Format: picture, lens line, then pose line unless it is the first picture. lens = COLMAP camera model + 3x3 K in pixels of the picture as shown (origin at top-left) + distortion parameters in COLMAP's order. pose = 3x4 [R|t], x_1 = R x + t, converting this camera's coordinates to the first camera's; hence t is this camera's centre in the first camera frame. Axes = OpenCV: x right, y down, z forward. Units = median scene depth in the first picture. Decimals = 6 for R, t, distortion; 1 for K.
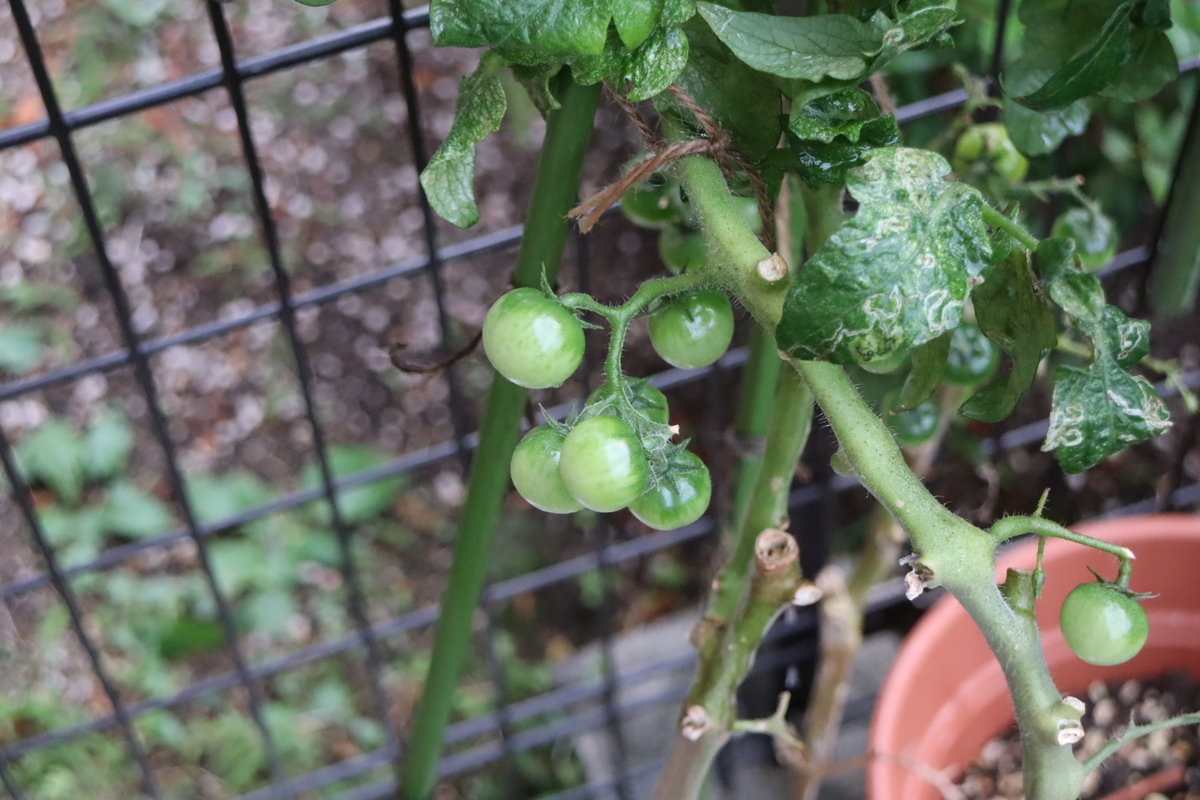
lens RADIAL K [[2425.0, 0, 600.0], [0, 2425.0, 400.0], [0, 0, 1]] dist [0.081811, 0.225681]
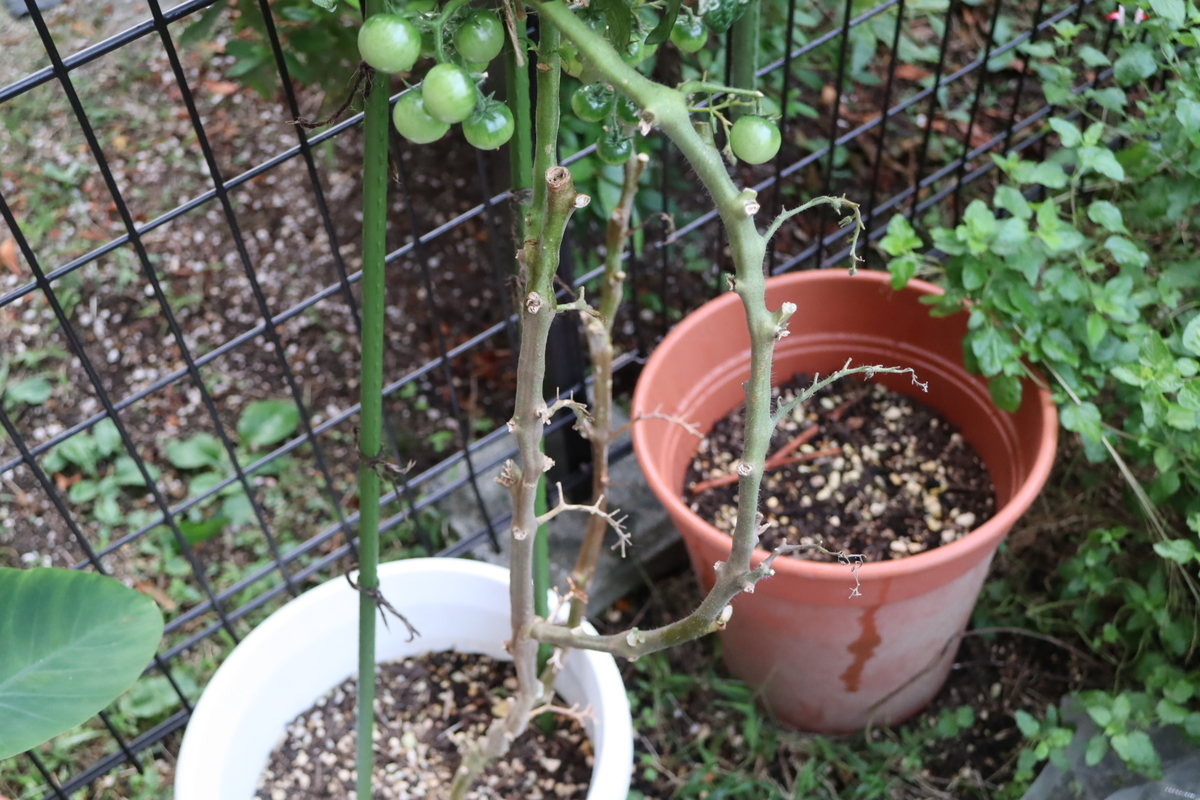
lens RADIAL K [[1575.7, 0, 600.0], [0, 1575.7, 400.0], [0, 0, 1]] dist [-0.025147, -0.014095]
pose [[0.964087, -0.227237, 0.137474, -0.057120], [0.233778, 0.971721, -0.033256, 0.174621], [-0.126029, 0.064200, 0.989947, -0.042837]]
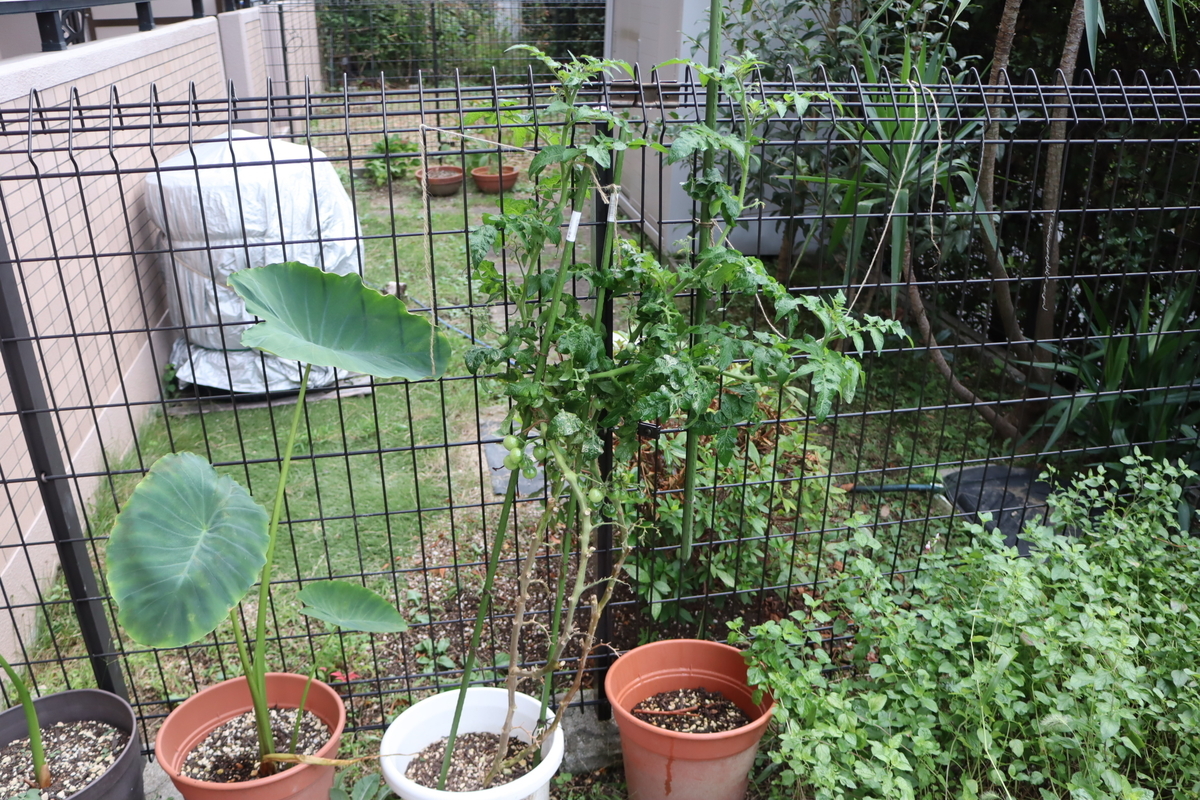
lens RADIAL K [[1013.0, 0, 600.0], [0, 1013.0, 400.0], [0, 0, 1]] dist [-0.002756, -0.001087]
pose [[0.985763, 0.095540, -0.138357, 0.316042], [-0.152834, 0.852164, -0.500458, 0.688335], [0.070089, 0.514479, 0.854634, -0.738564]]
